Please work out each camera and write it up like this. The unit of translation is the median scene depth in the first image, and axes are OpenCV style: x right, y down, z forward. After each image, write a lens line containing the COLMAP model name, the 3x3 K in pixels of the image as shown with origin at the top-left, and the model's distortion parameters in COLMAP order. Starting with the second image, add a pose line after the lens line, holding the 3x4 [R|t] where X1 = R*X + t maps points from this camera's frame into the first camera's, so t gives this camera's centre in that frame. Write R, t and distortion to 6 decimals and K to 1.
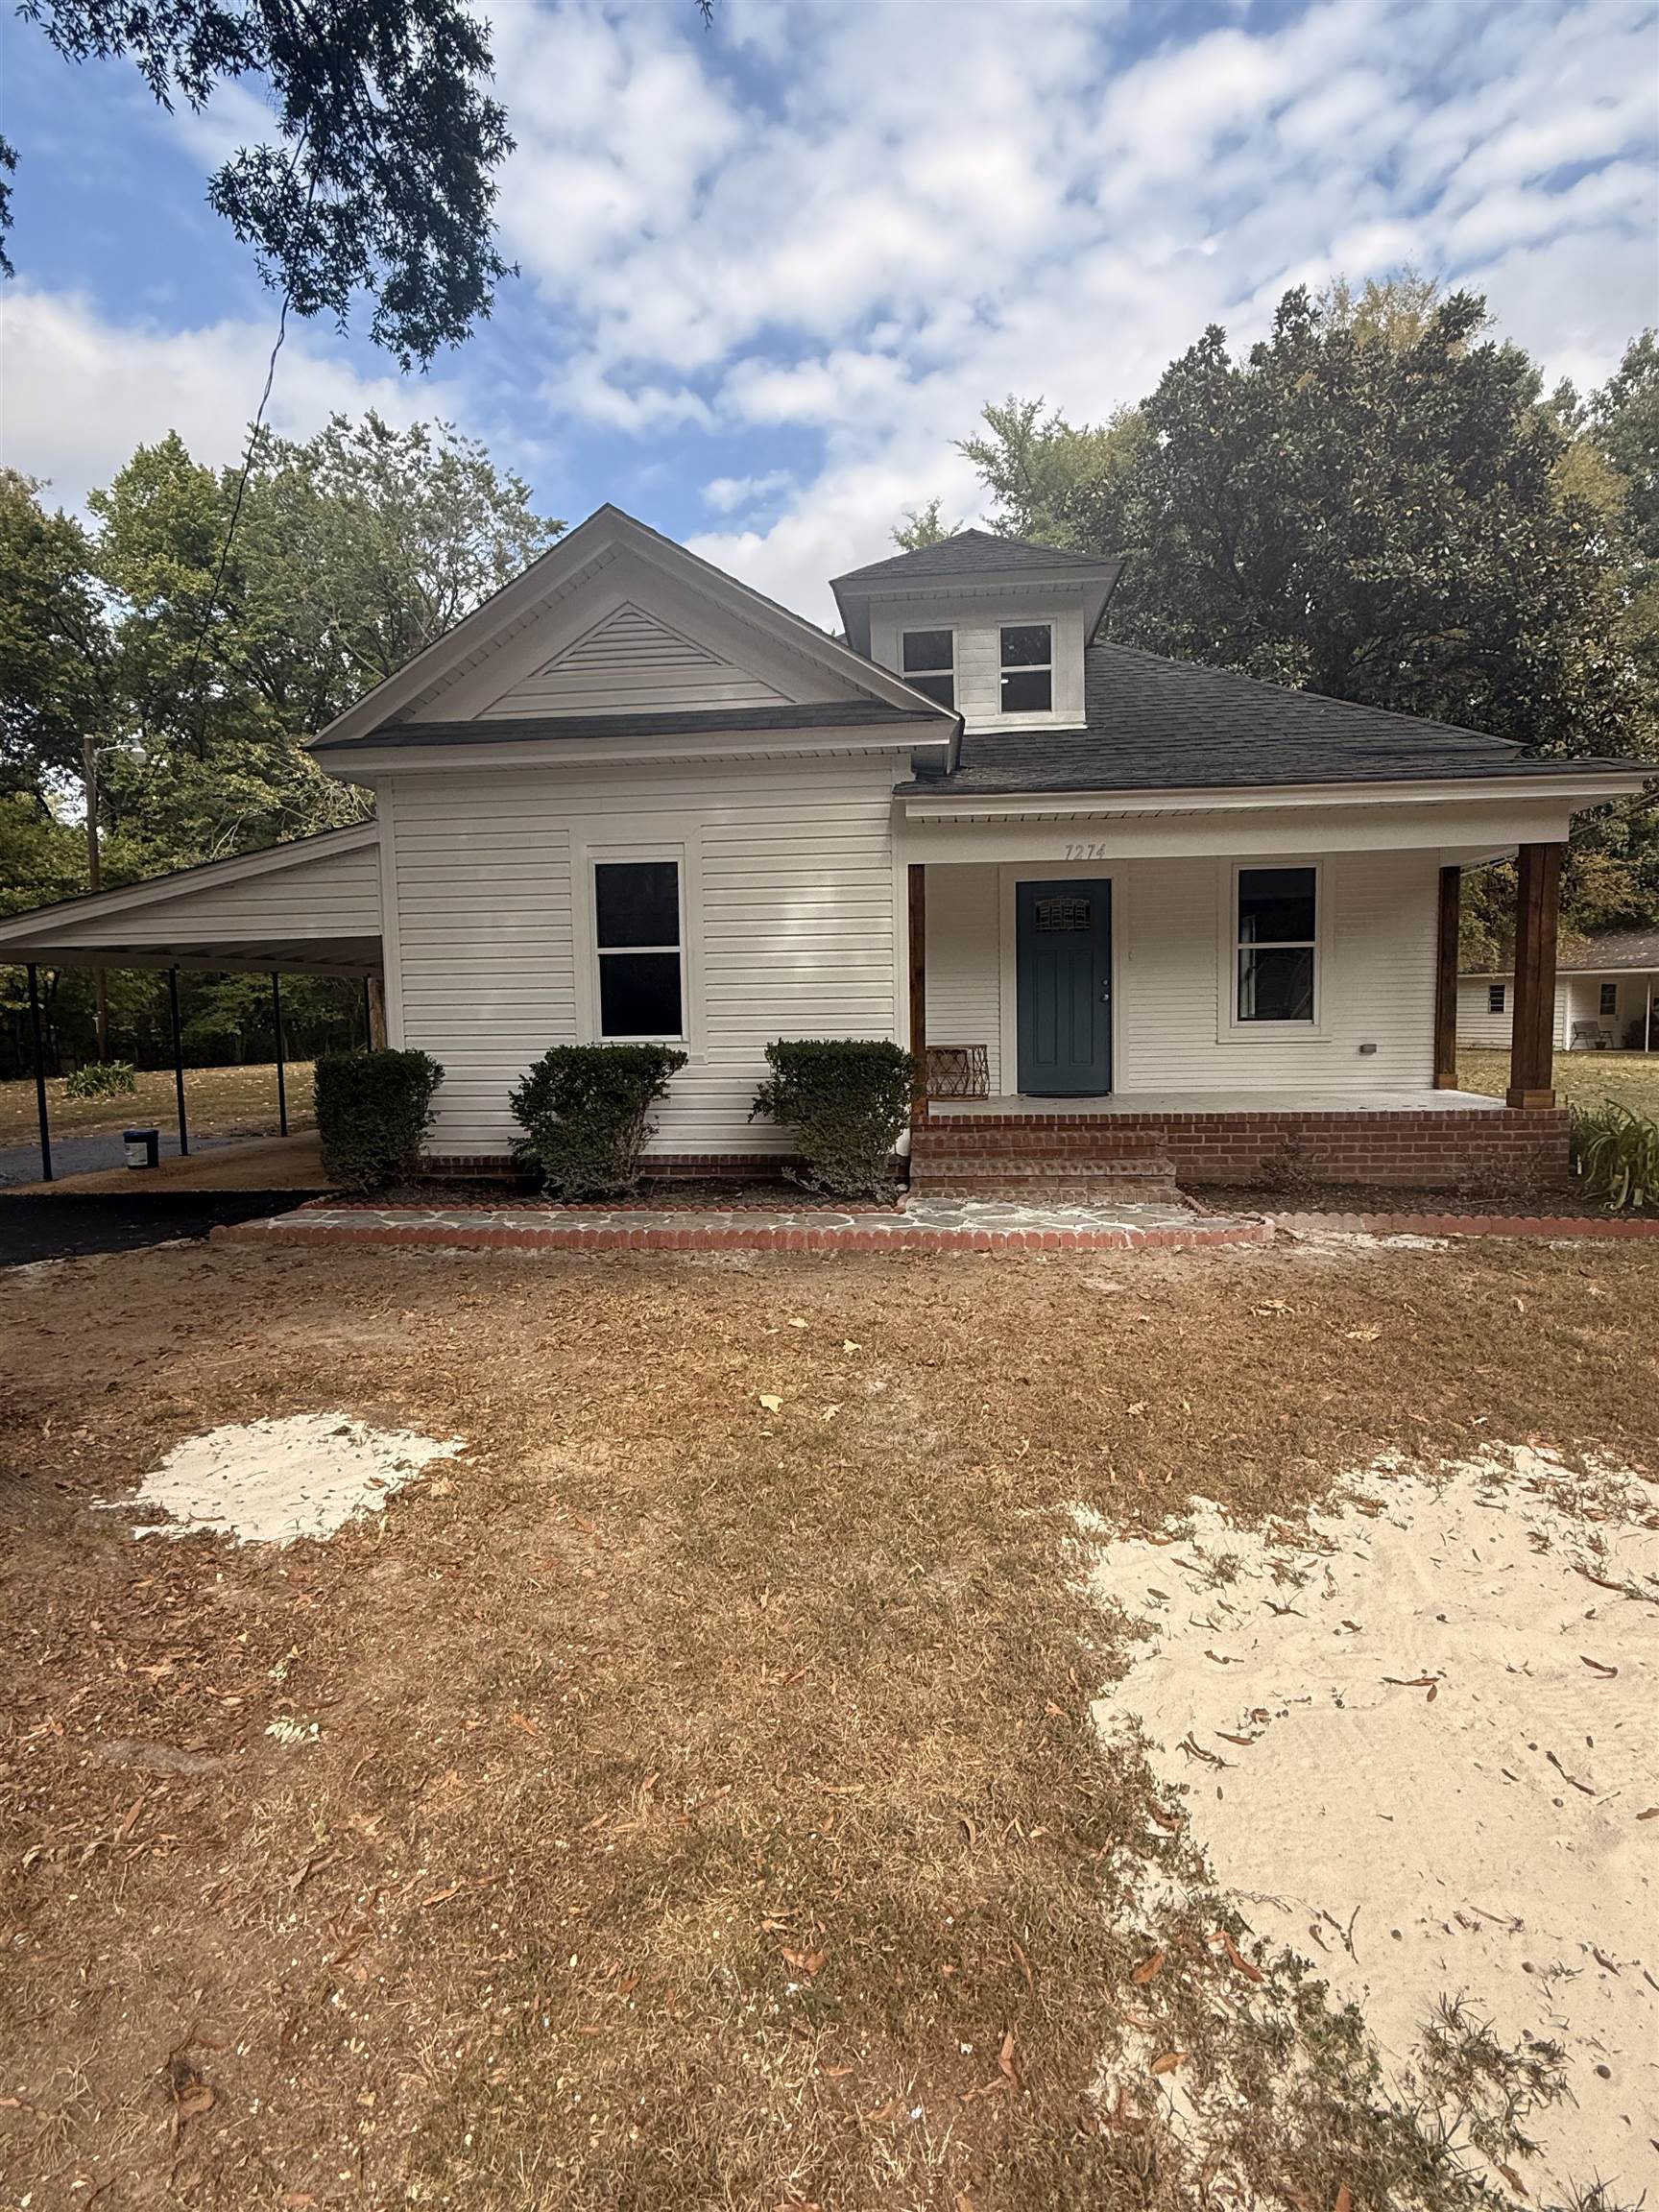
lens RADIAL K [[1099.0, 0, 829.5], [0, 1099.0, 1106.0], [0, 0, 1]] dist [-0.000786, 0.000054]
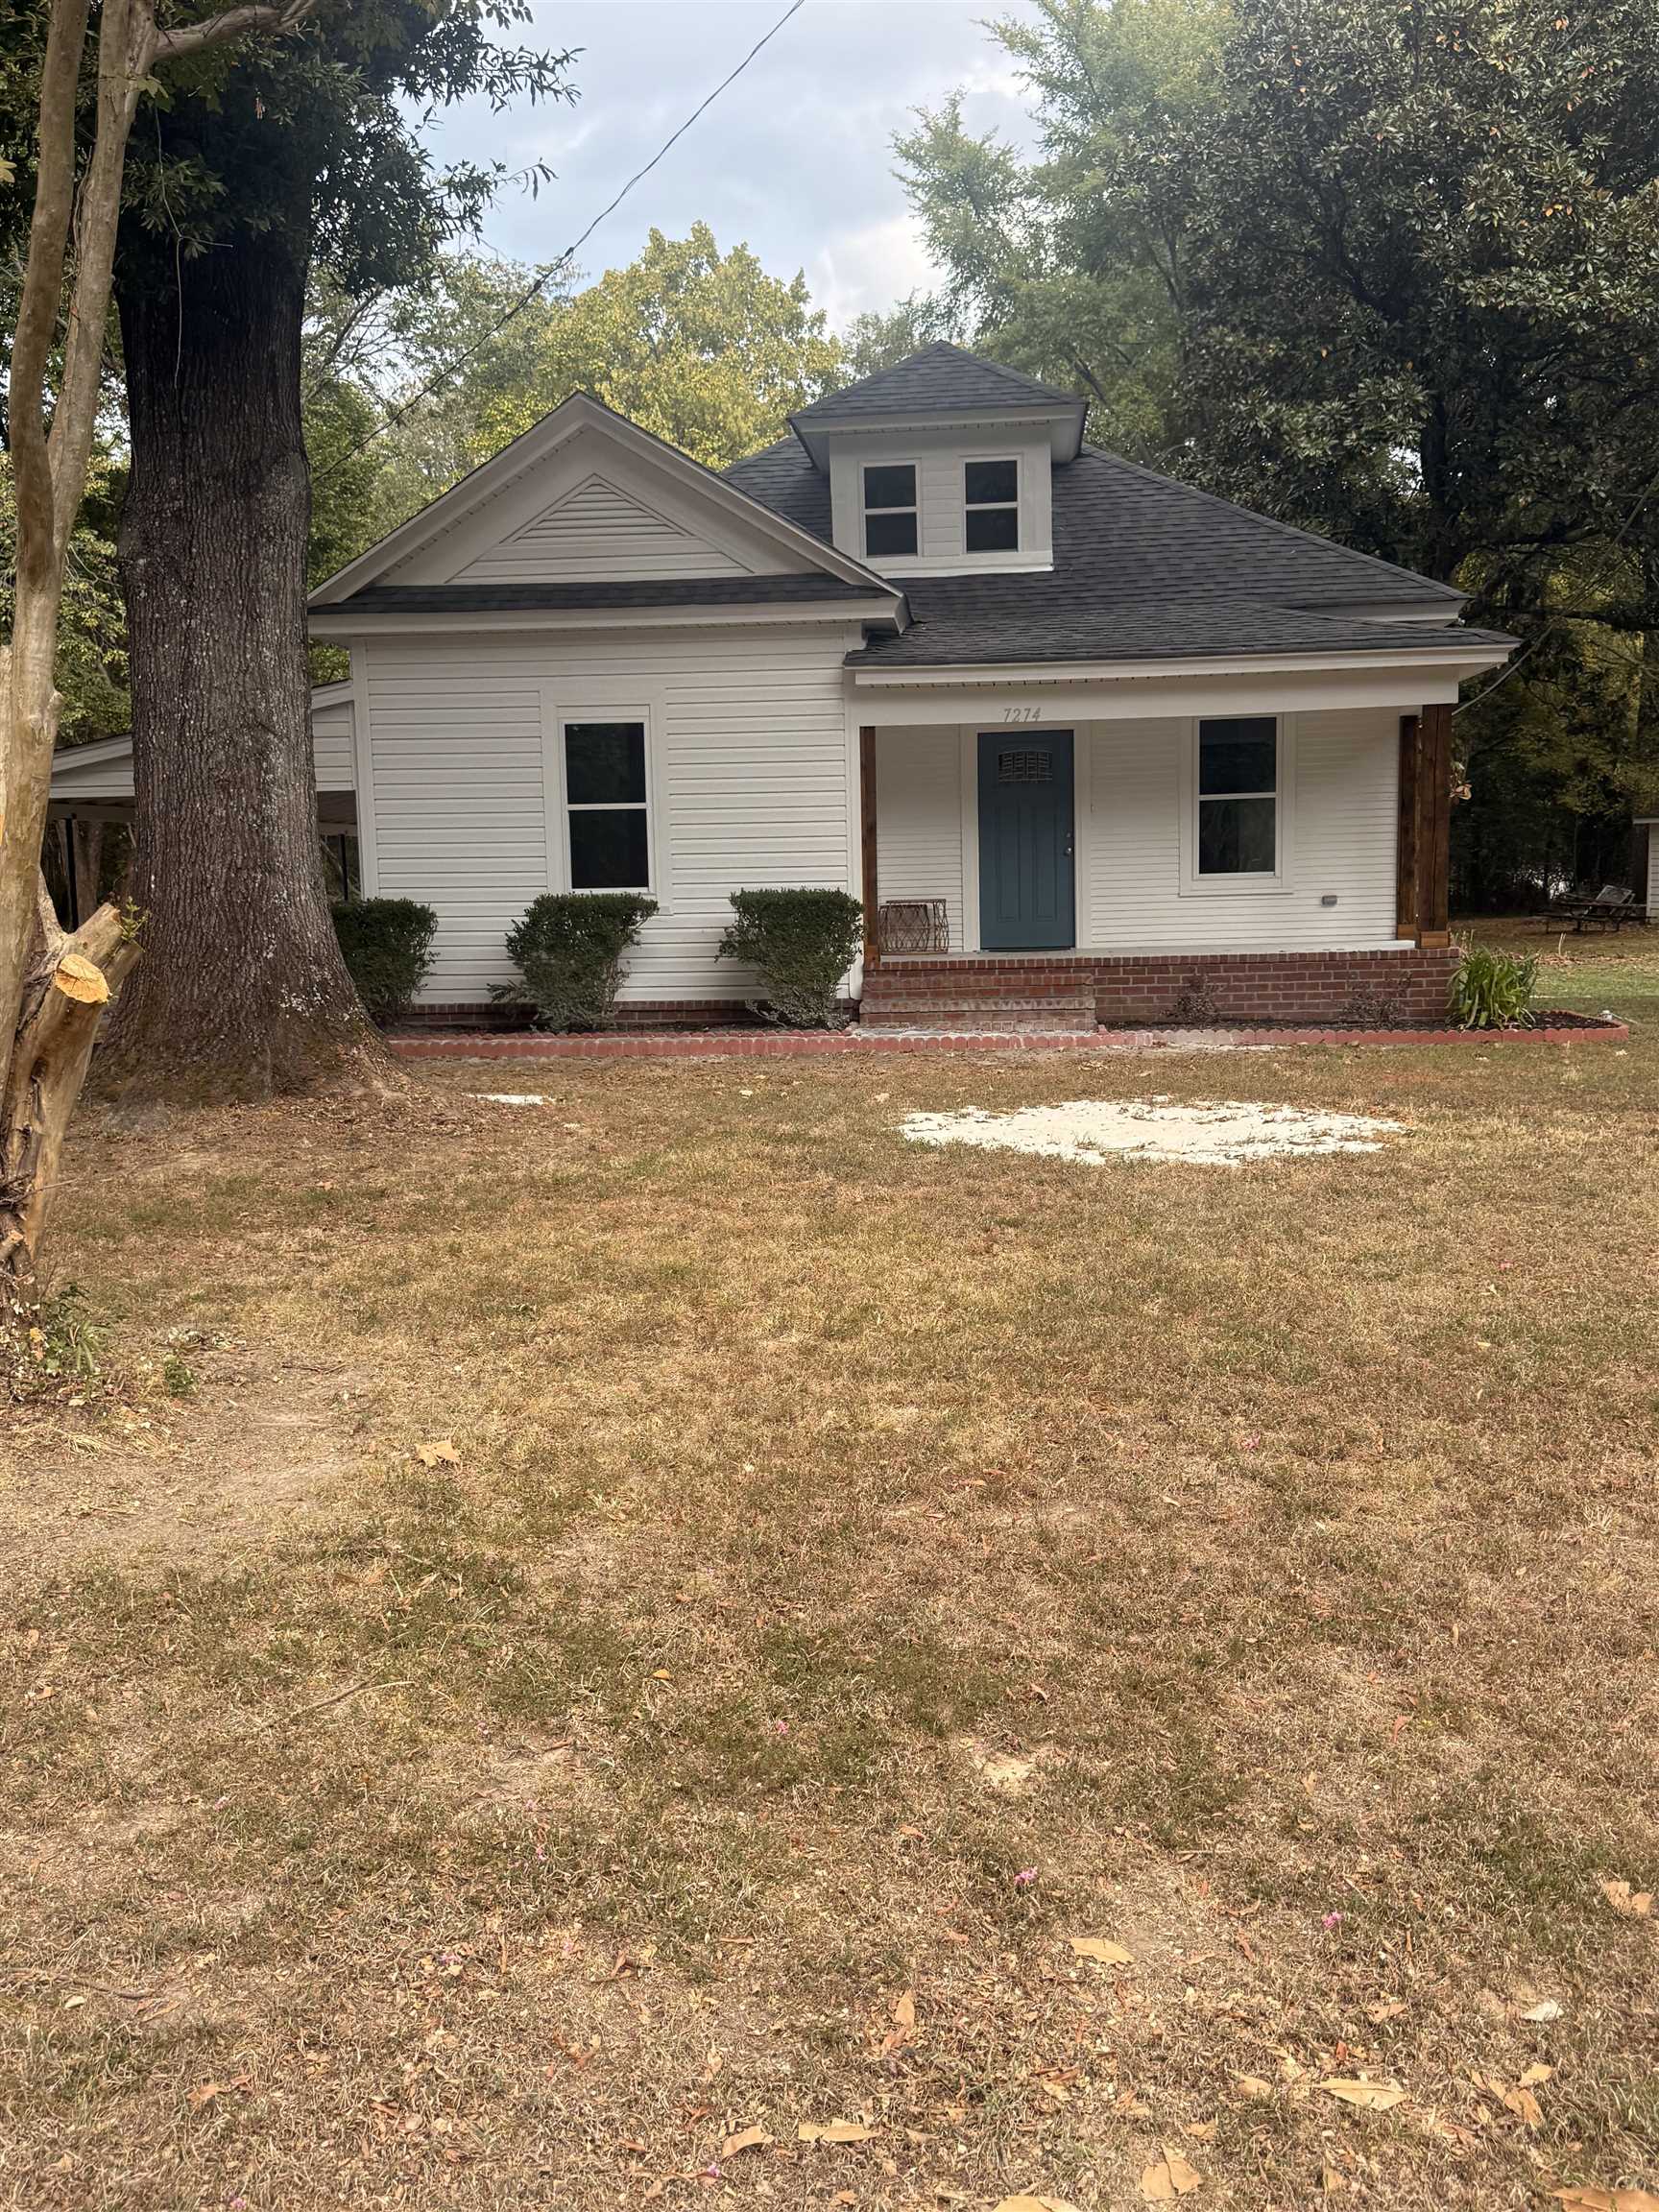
lens RADIAL K [[2062.0, 0, 829.5], [0, 2062.0, 1106.0], [0, 0, 1]] dist [0.159146, -0.269259]
pose [[0.999947, -0.004055, 0.009488, 0.020551], [0.003858, 0.999779, 0.020647, 0.106410], [-0.009569, -0.020609, 0.999742, -1.006442]]
